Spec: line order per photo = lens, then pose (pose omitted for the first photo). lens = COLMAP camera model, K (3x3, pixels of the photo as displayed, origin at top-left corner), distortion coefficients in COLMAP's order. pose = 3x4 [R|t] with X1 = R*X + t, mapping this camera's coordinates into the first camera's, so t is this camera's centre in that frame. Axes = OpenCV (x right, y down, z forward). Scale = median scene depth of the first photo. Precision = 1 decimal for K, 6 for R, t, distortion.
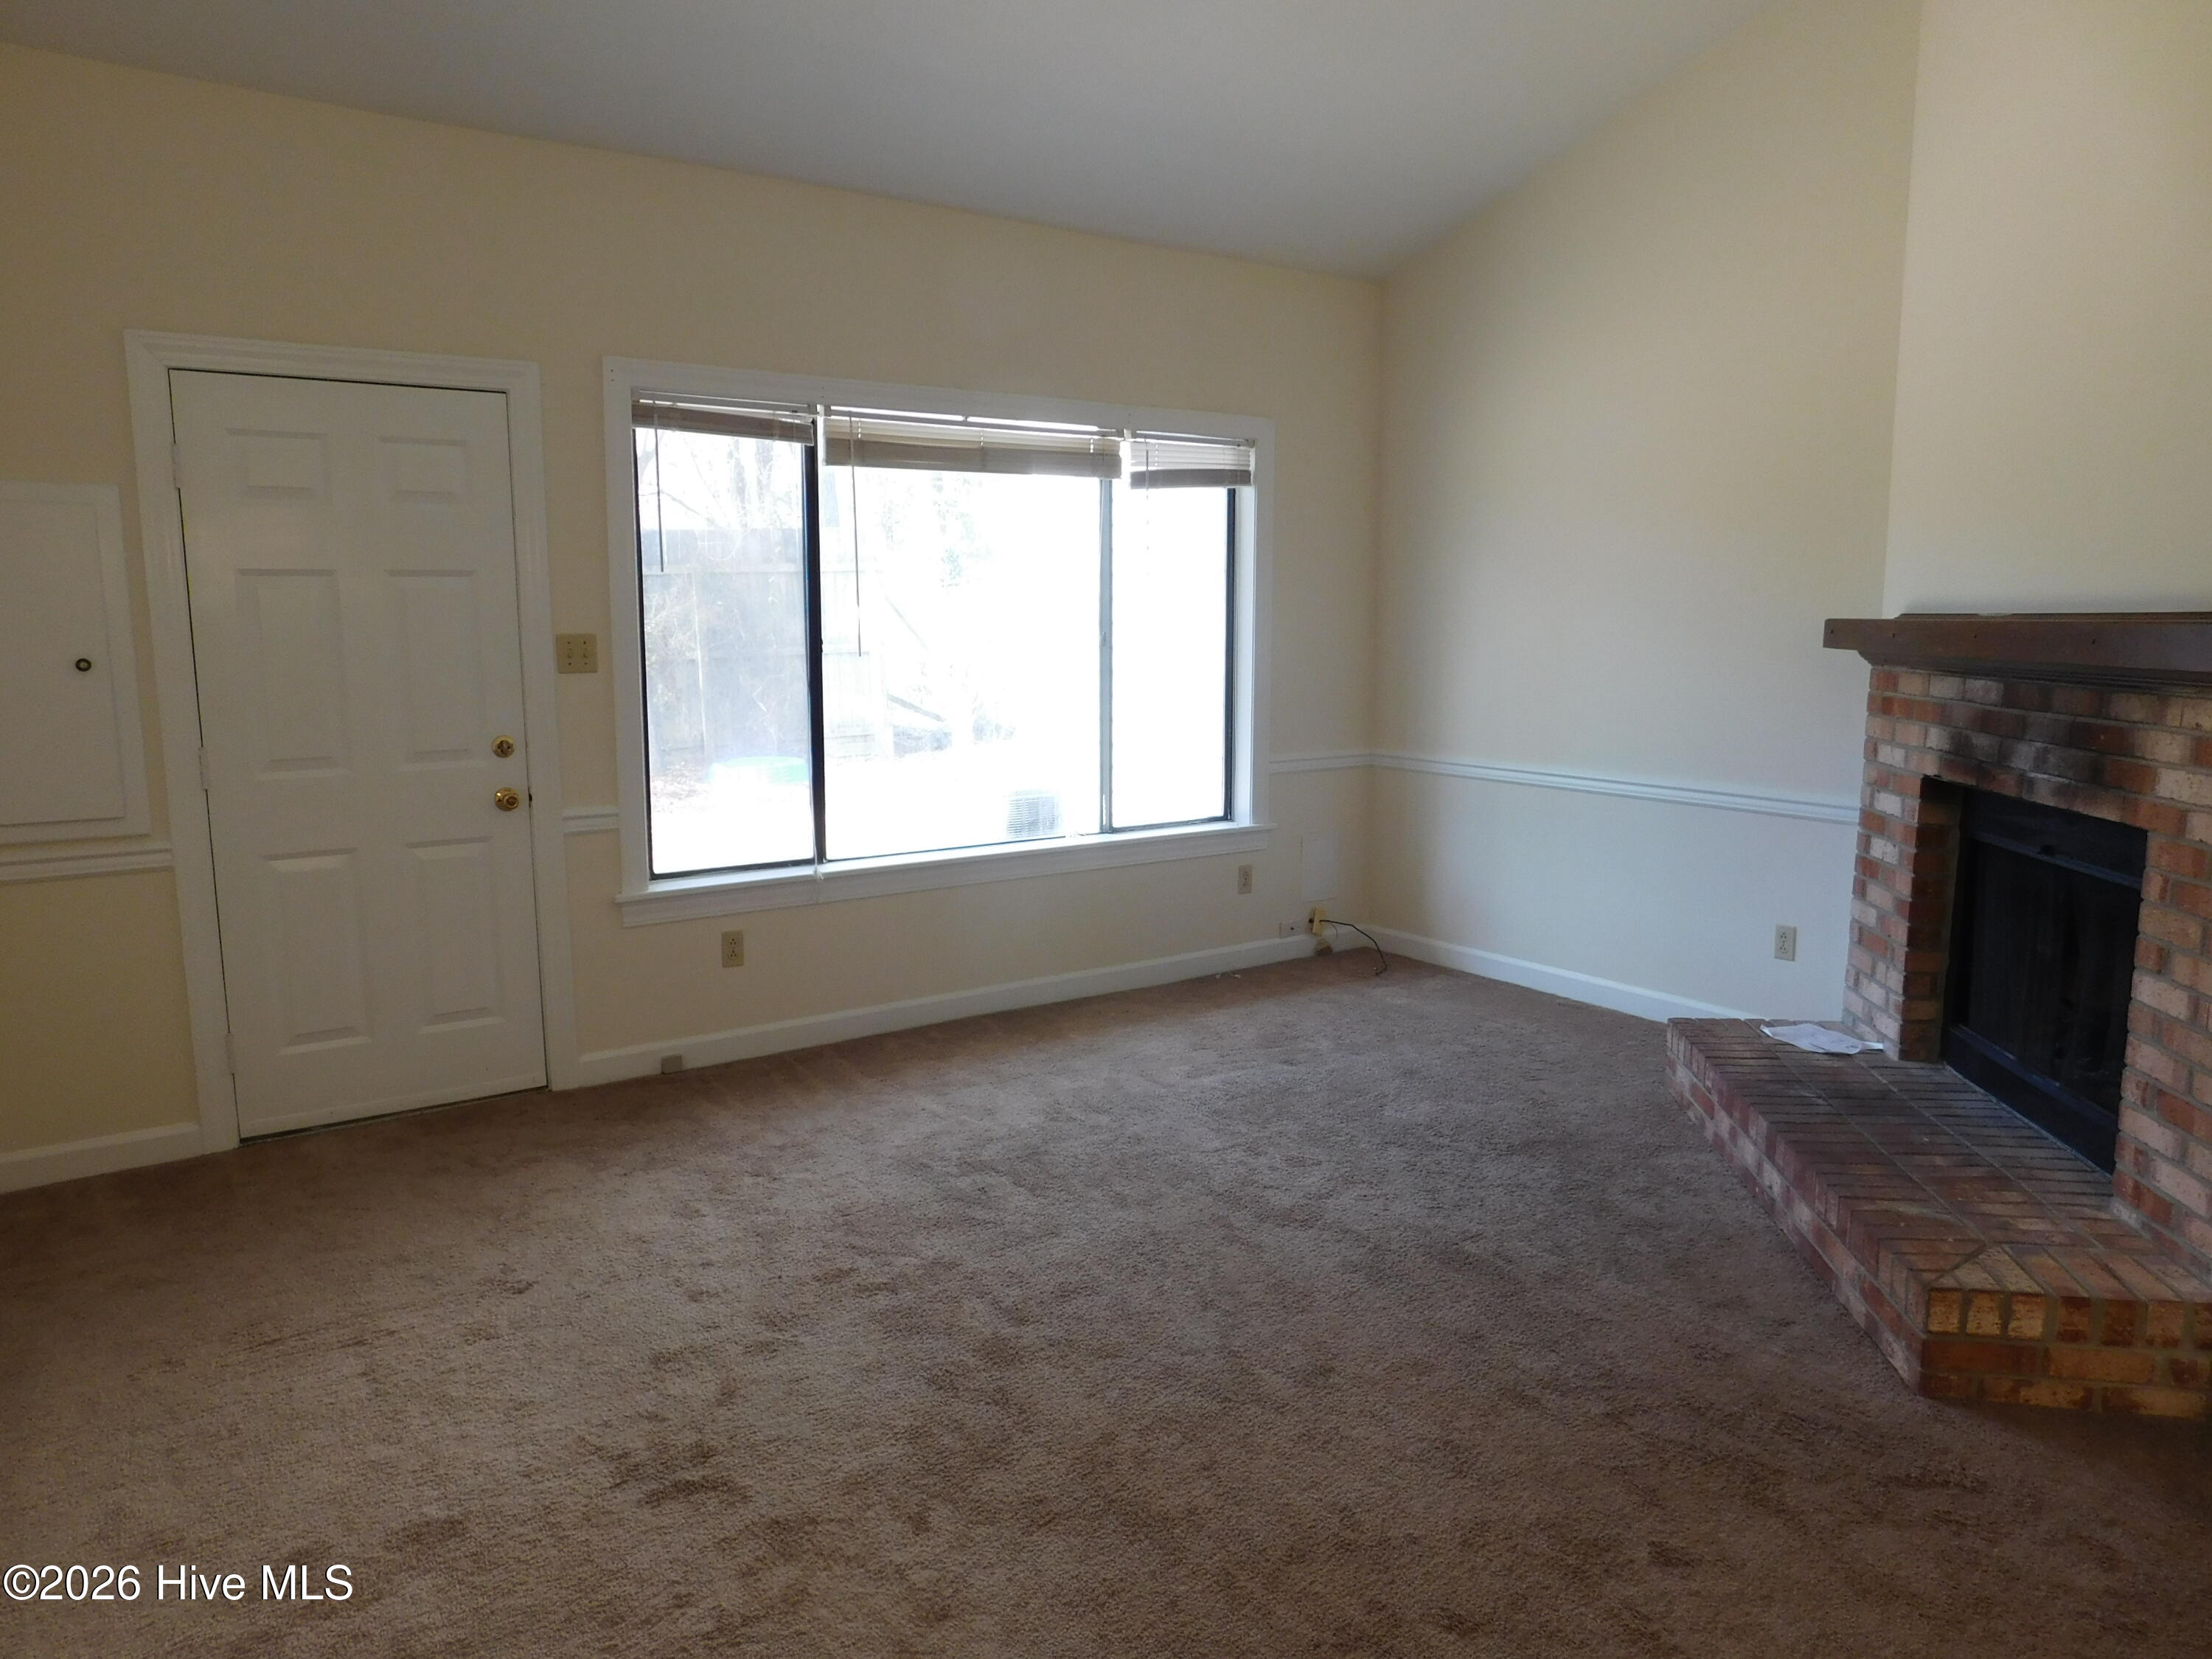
lens RADIAL K [[1455.3, 0, 1095.8], [0, 1455.3, 829.7], [0, 0, 1]] dist [-0.067877, 0.046809]
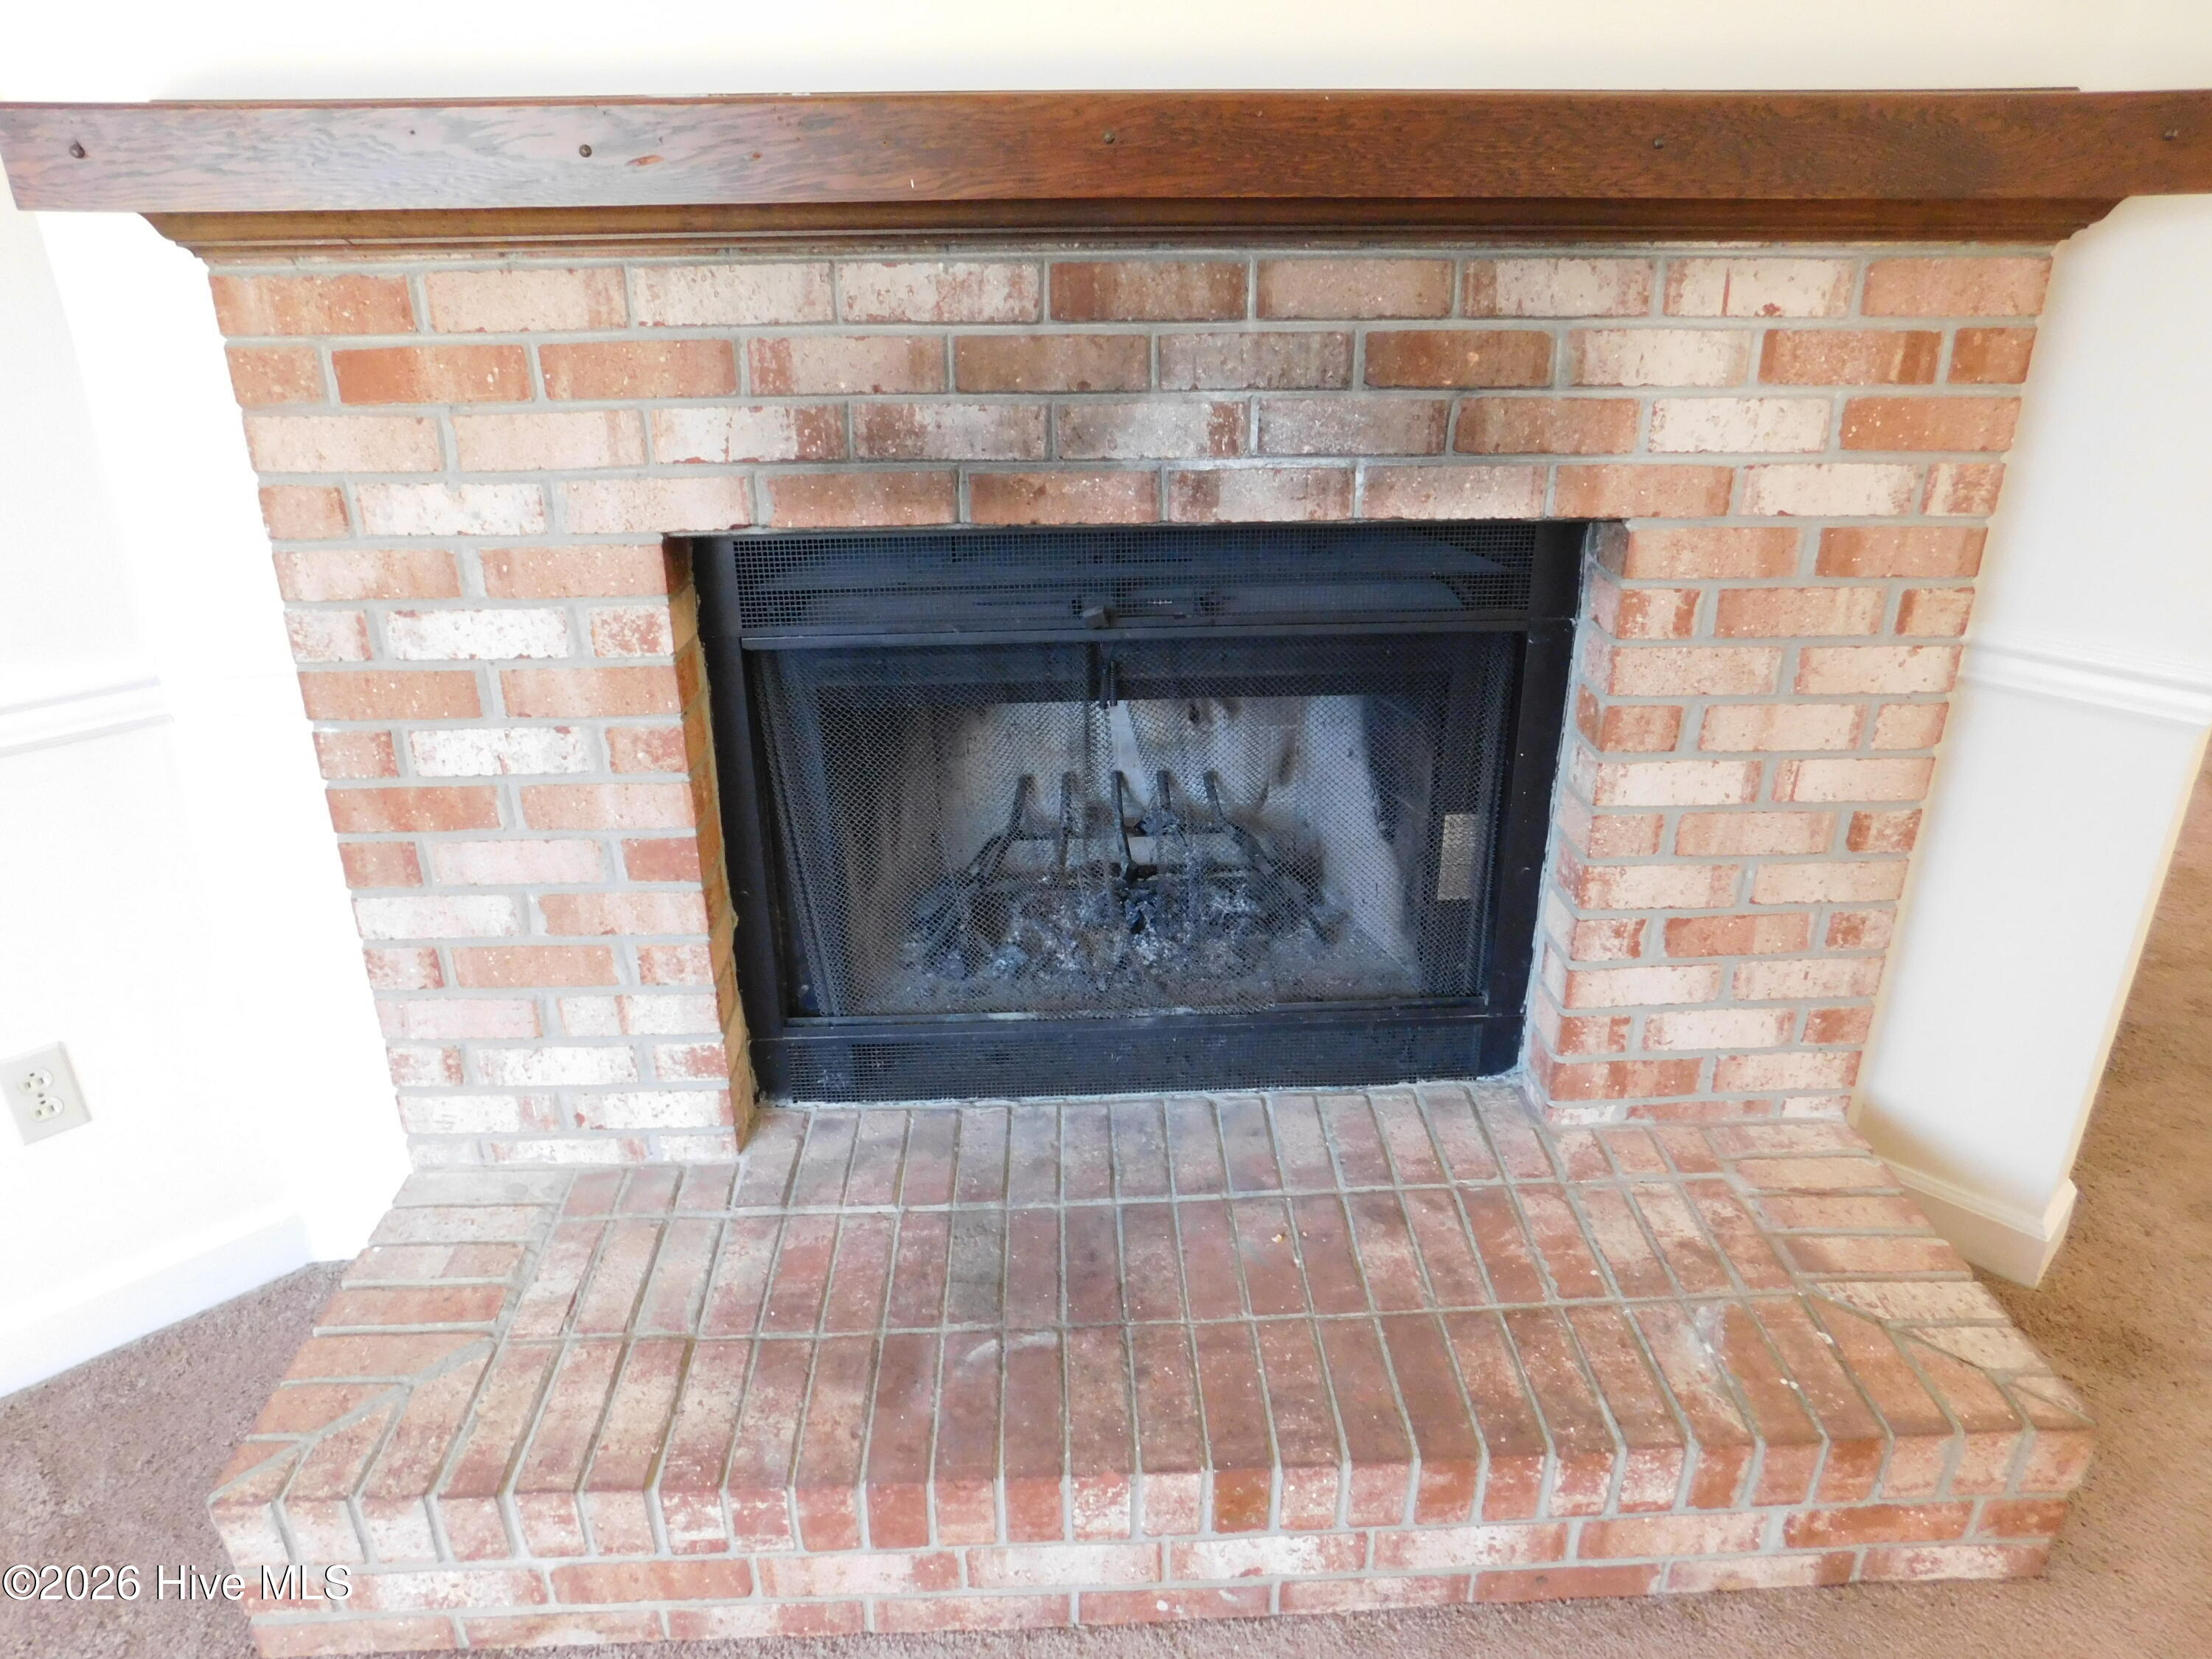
lens RADIAL K [[1455.3, 0, 1107.6], [0, 1455.3, 825.3], [0, 0, 1]] dist [-0.067877, 0.046809]
pose [[-0.169701, -0.390603, 0.904782, 0.153495], [0.149963, 0.897171, 0.415445, -0.103484], [-0.974019, 0.206186, -0.093675, 0.856011]]
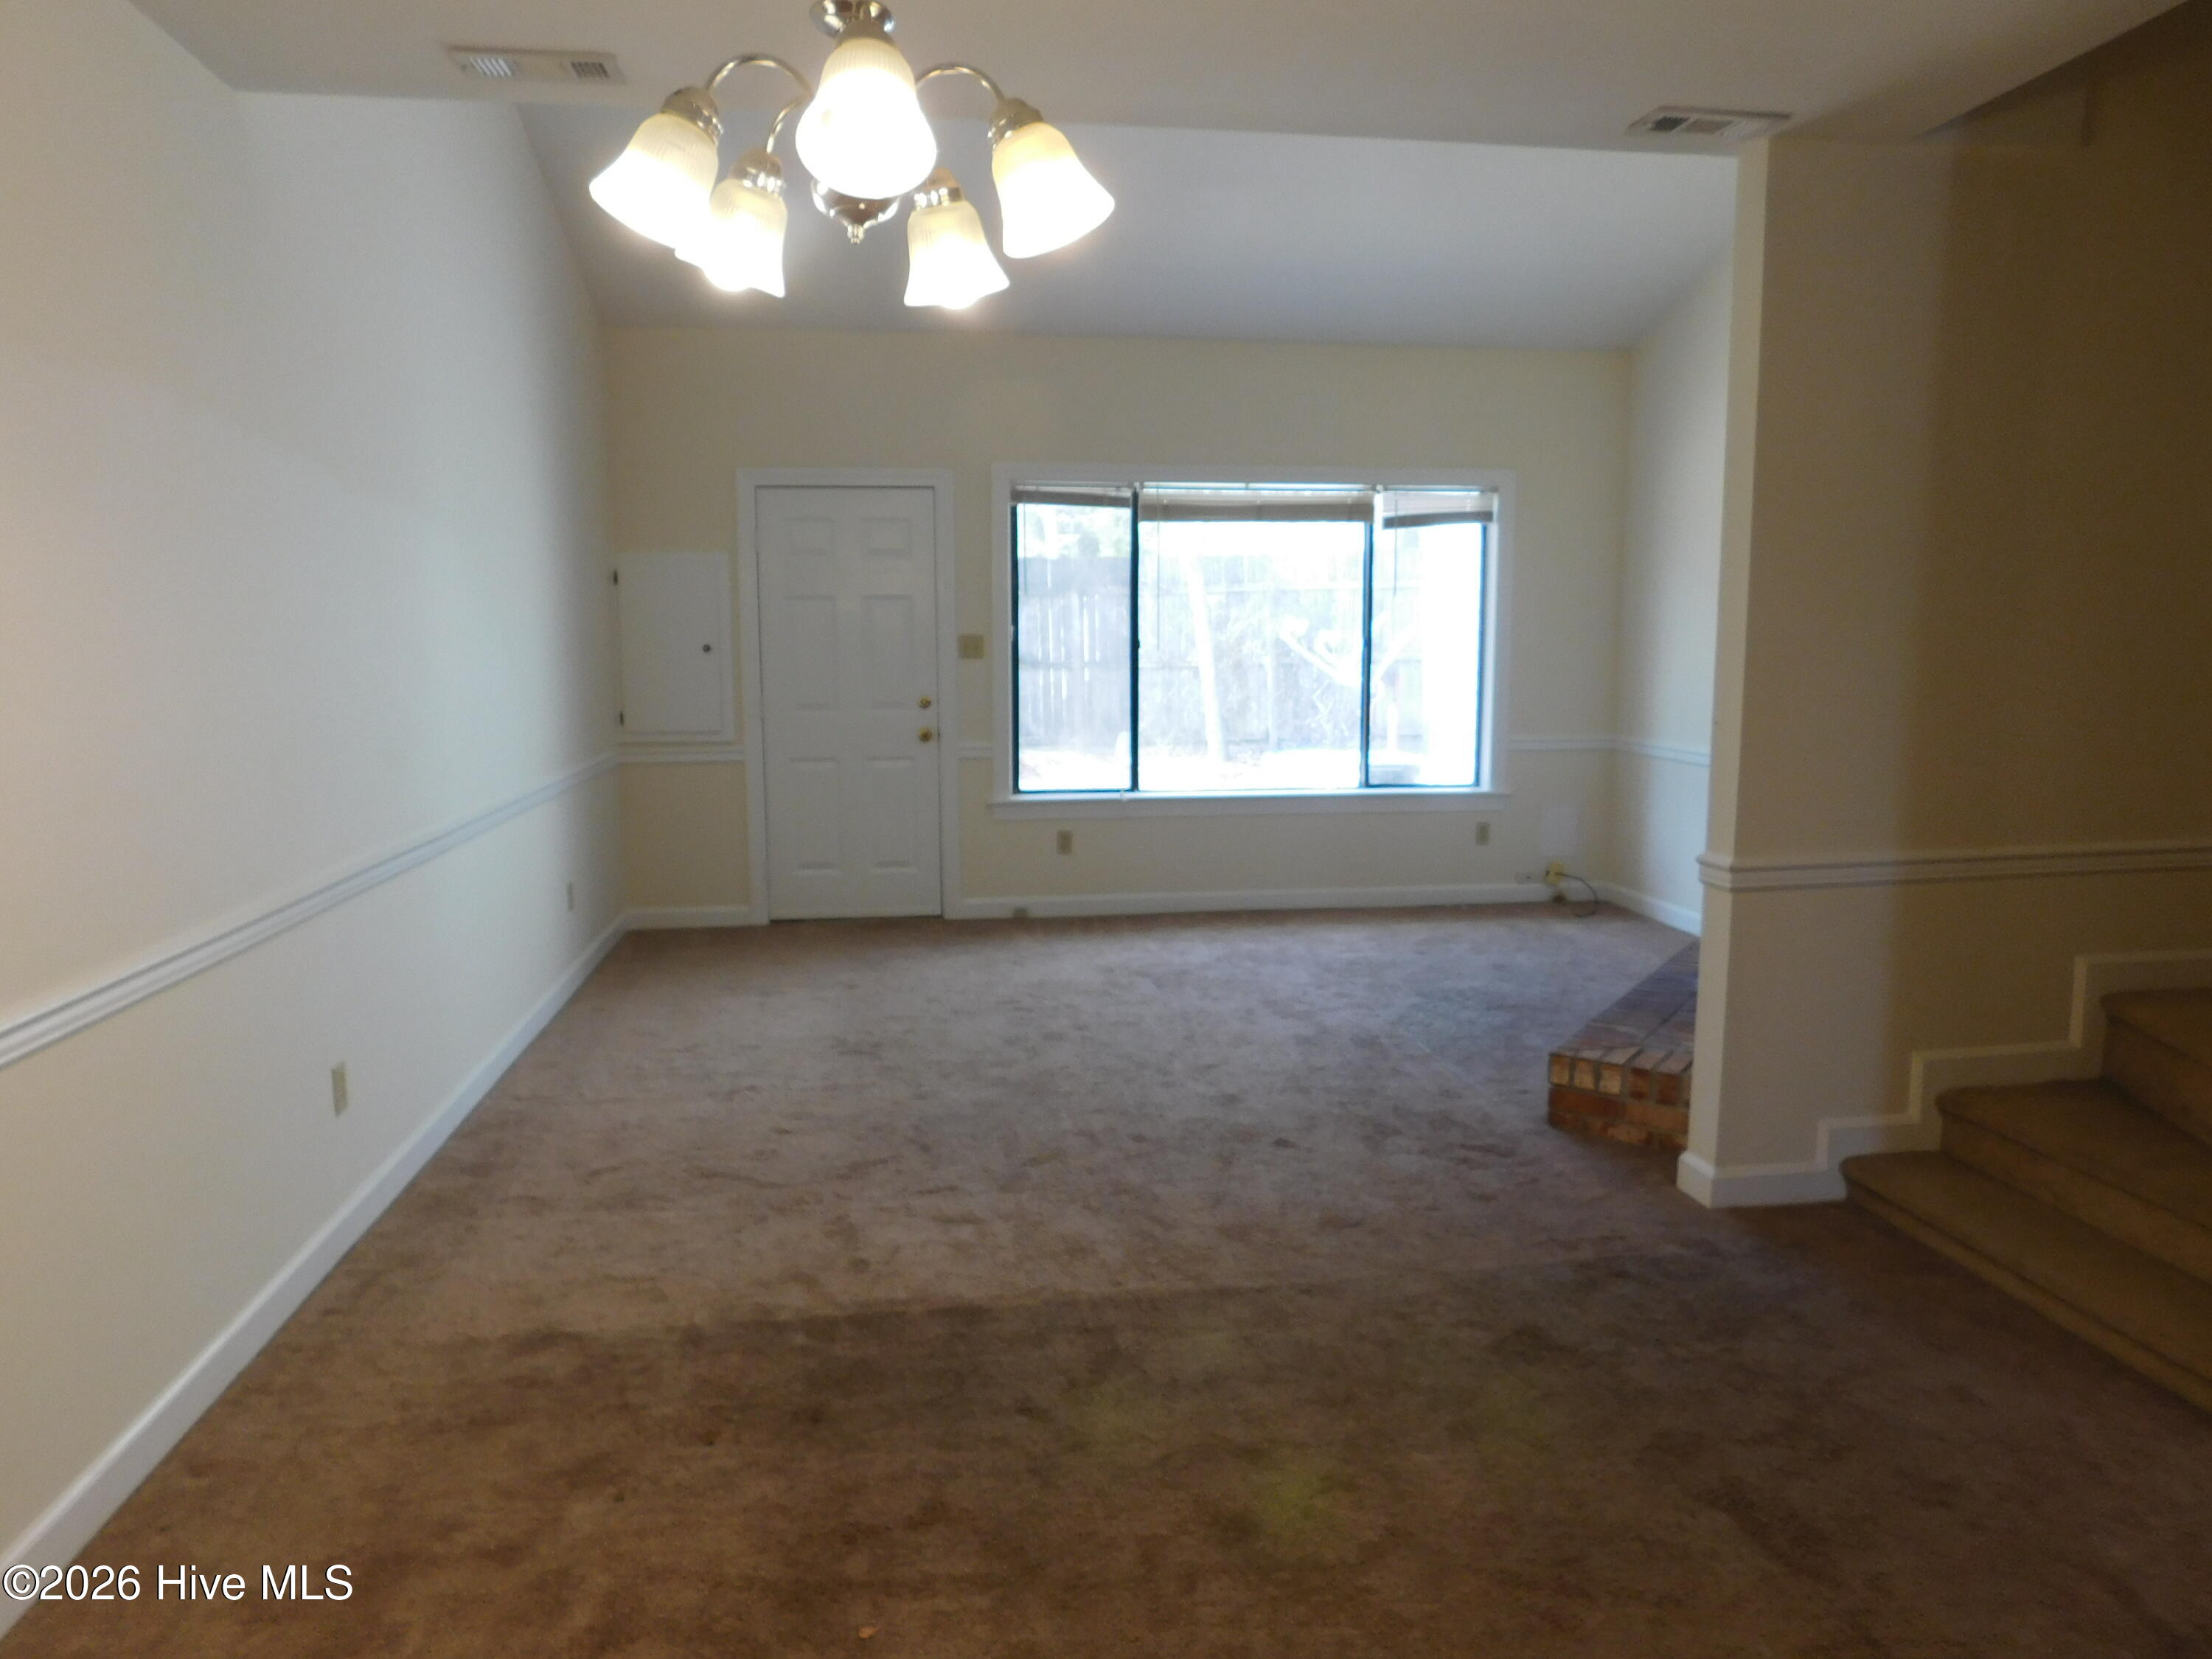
lens RADIAL K [[1455.3, 0, 1099.1], [0, 1455.3, 834.3], [0, 0, 1]] dist [-0.067877, 0.046809]
pose [[0.890876, 0.063410, -0.449798, 0.522820], [-0.066257, 0.997758, 0.009428, 0.064023], [0.449387, 0.021404, 0.893080, -0.387995]]
